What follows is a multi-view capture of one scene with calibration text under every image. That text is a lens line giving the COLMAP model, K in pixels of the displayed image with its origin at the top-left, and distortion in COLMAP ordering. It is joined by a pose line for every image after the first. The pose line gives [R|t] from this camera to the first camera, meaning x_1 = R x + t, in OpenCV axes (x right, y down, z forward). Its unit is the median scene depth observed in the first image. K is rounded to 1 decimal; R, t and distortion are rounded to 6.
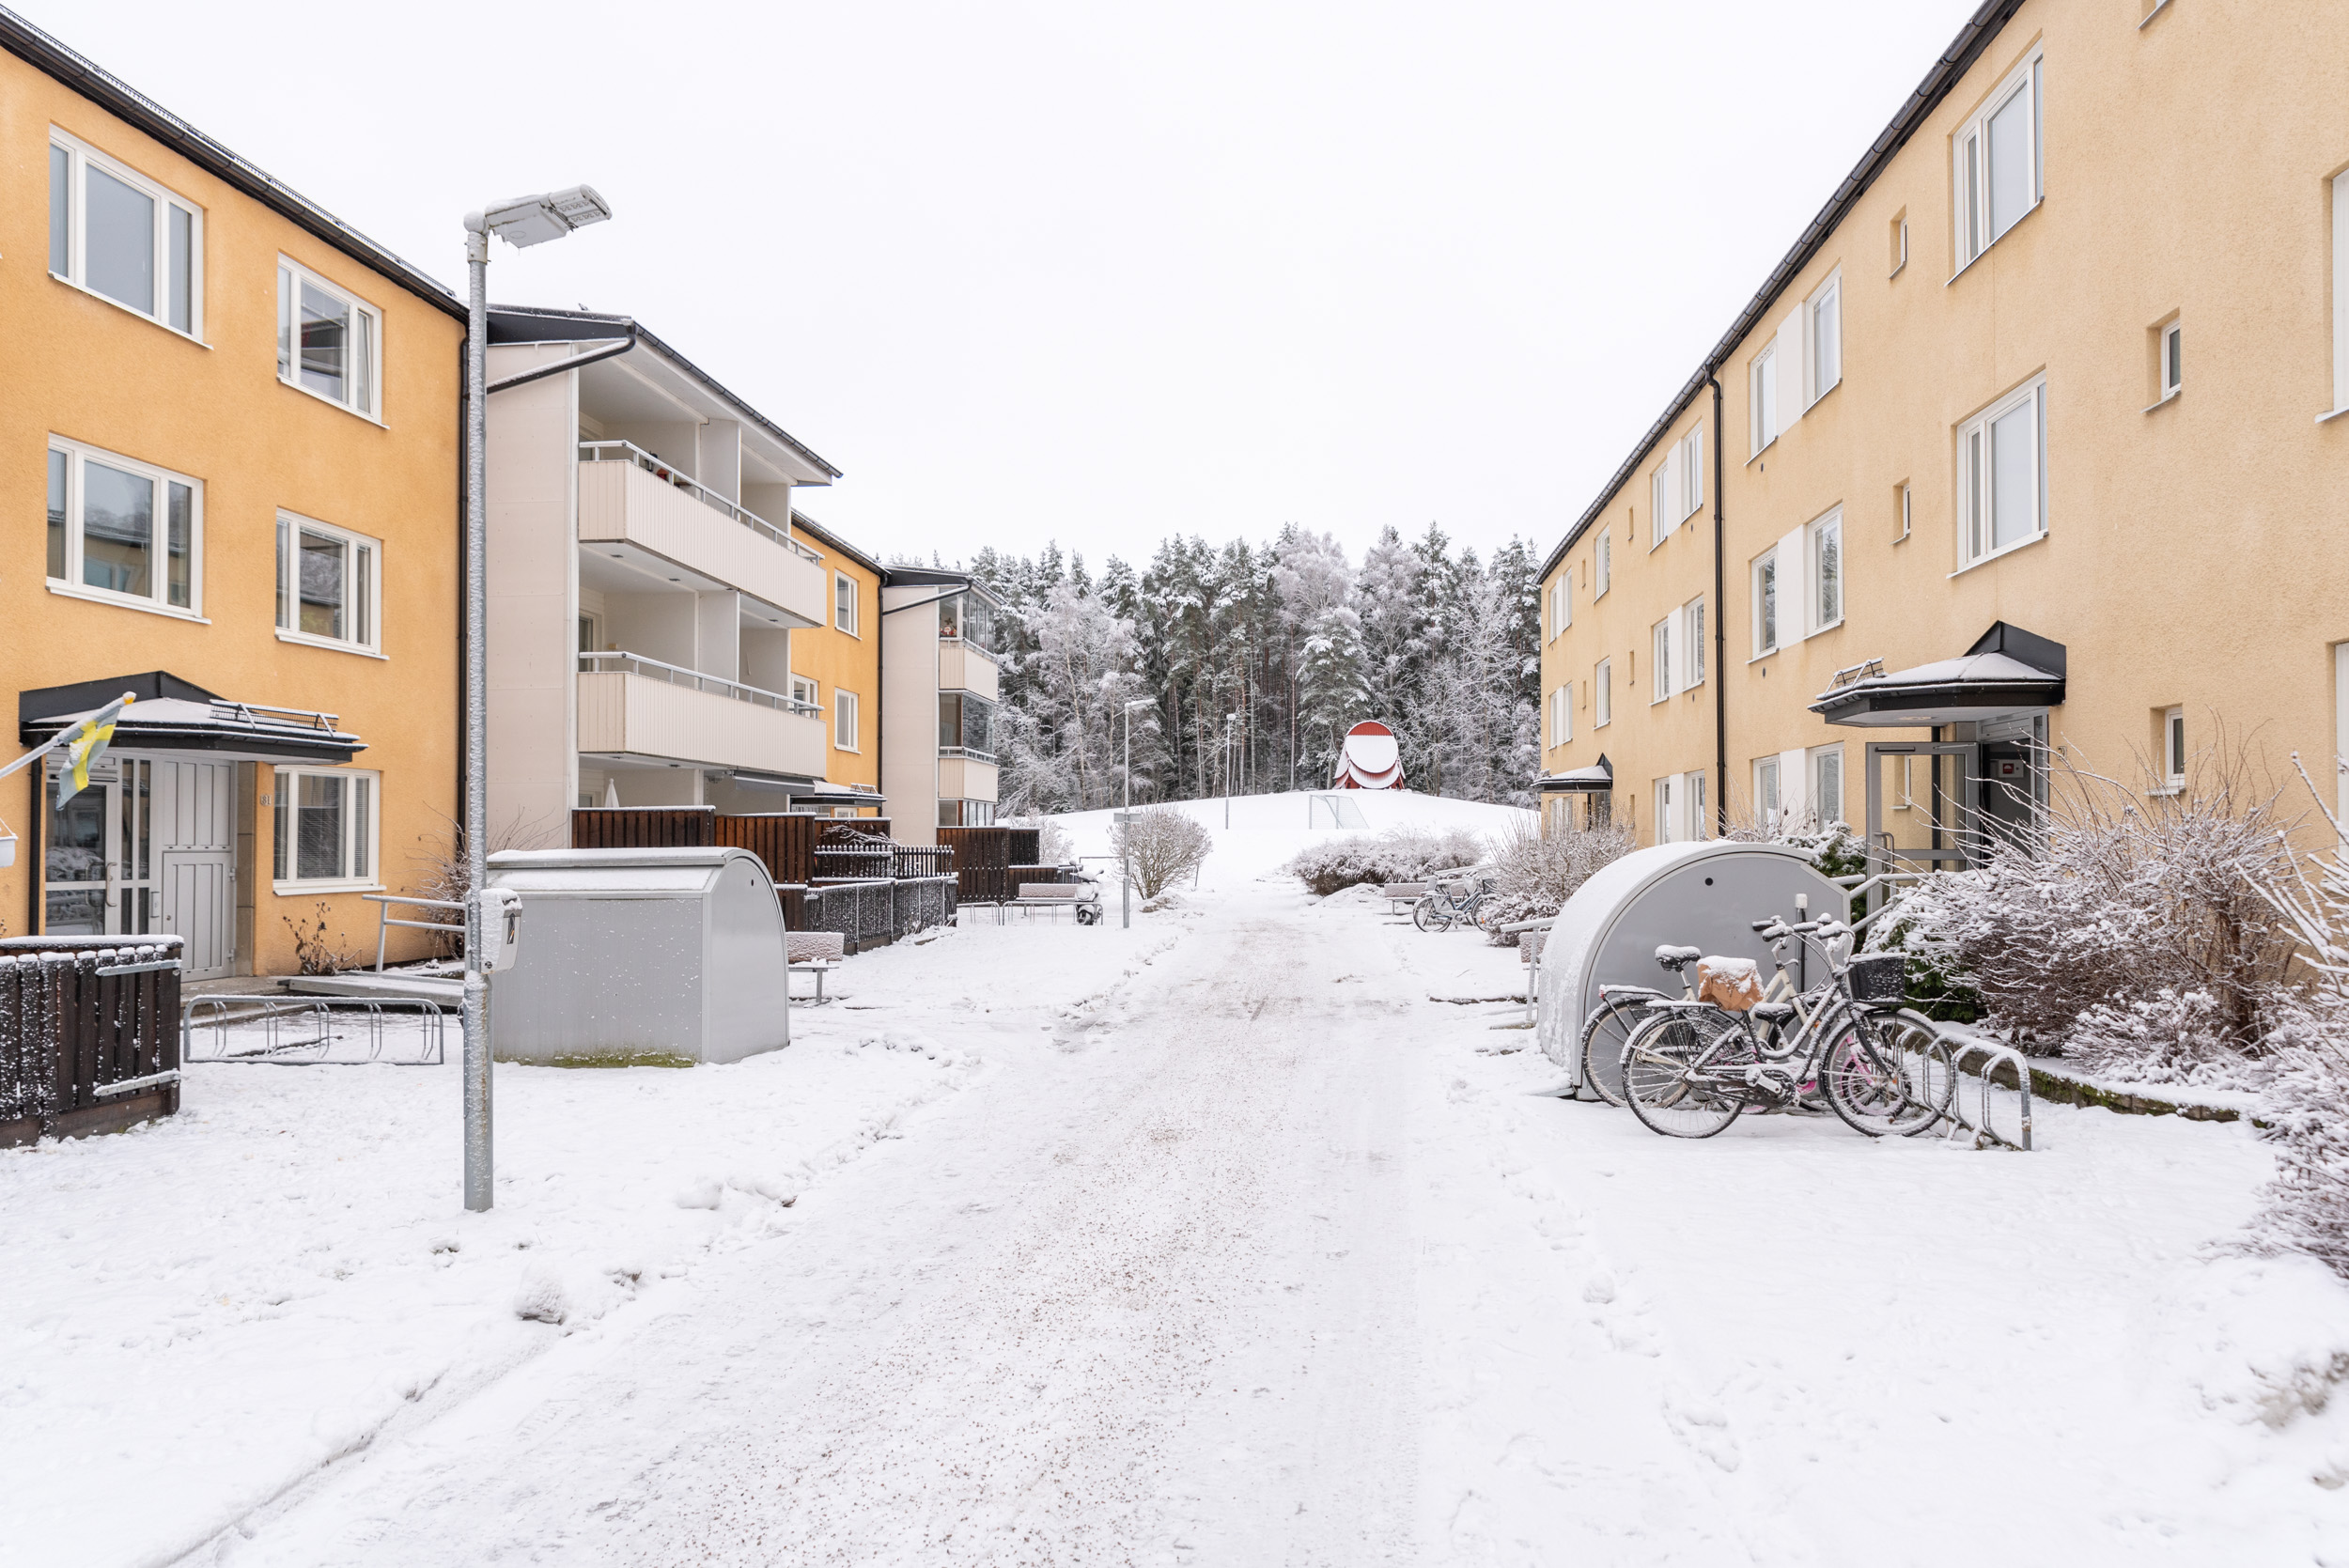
lens RADIAL K [[1594.0, 0, 1174.8], [0, 1594.0, 794.3], [0, 0, 1]] dist [0.010584, -0.012697]
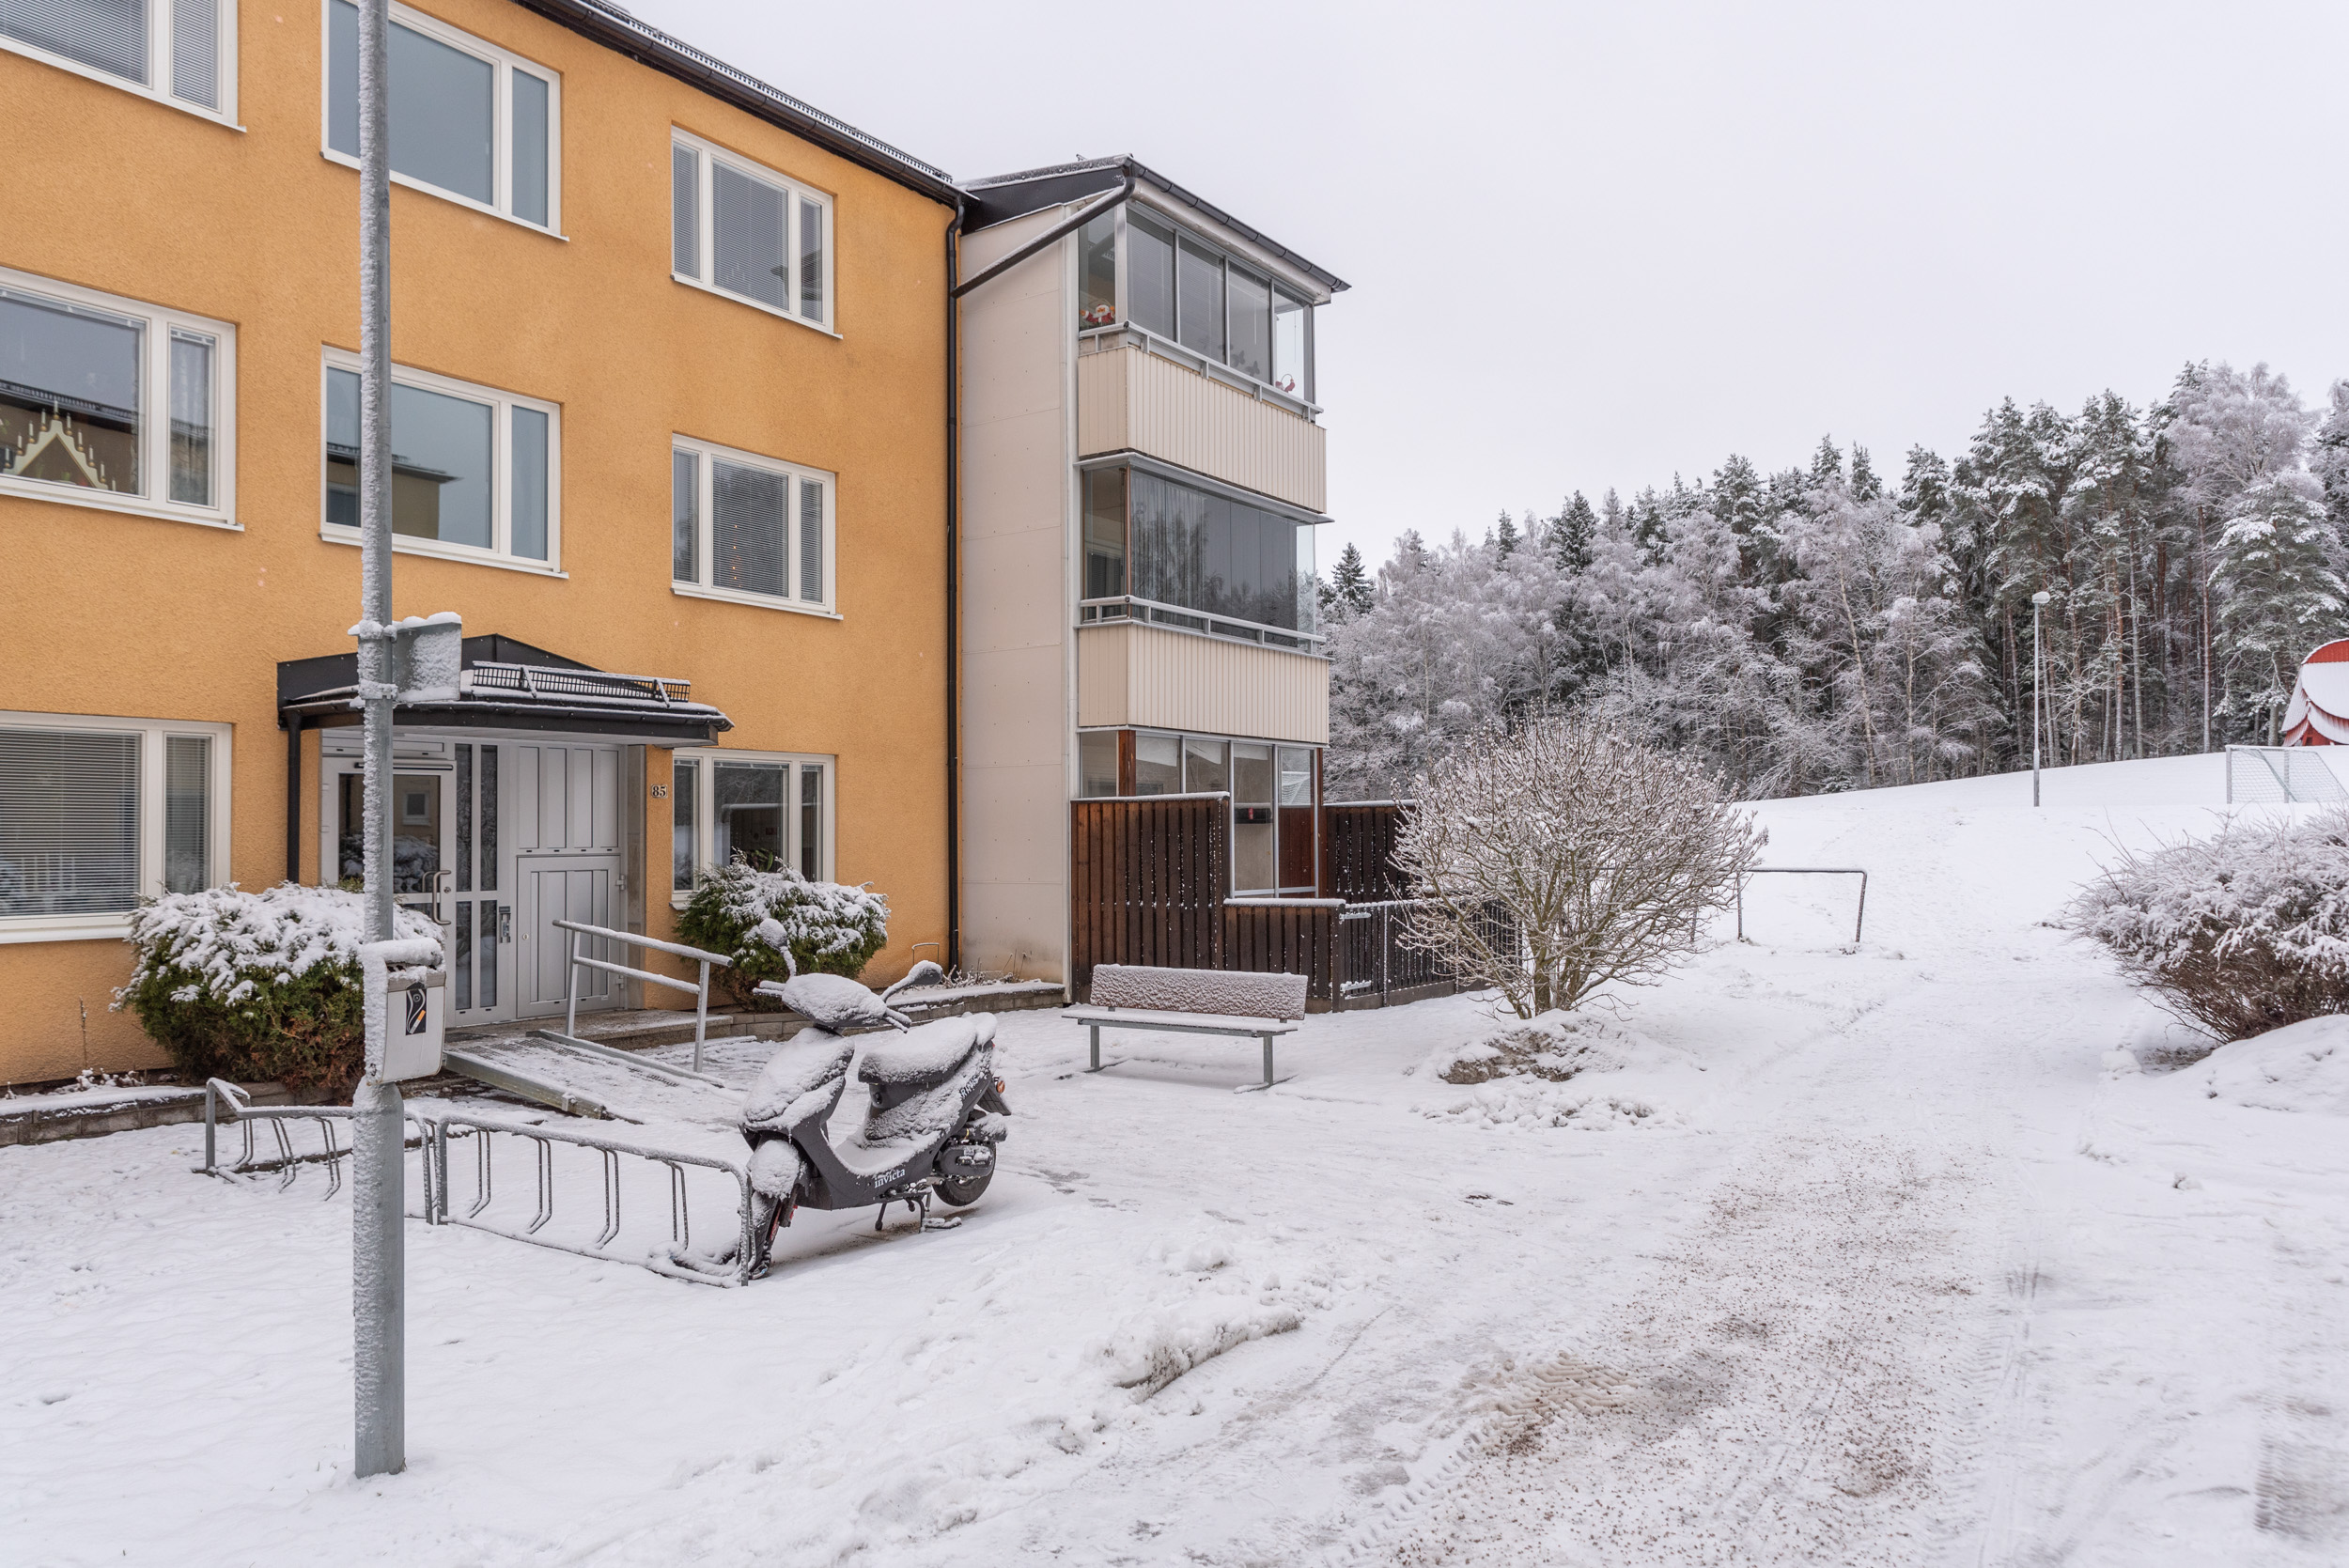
lens RADIAL K [[1578.9, 0, 1175.3], [0, 1578.9, 829.2], [0, 0, 1]] dist [-0.028268, 0.029386]
pose [[0.864271, -0.016668, -0.502751, 0.030293], [0.028164, 0.999487, 0.015279, 0.008211], [0.502238, -0.027364, 0.864296, 0.205530]]
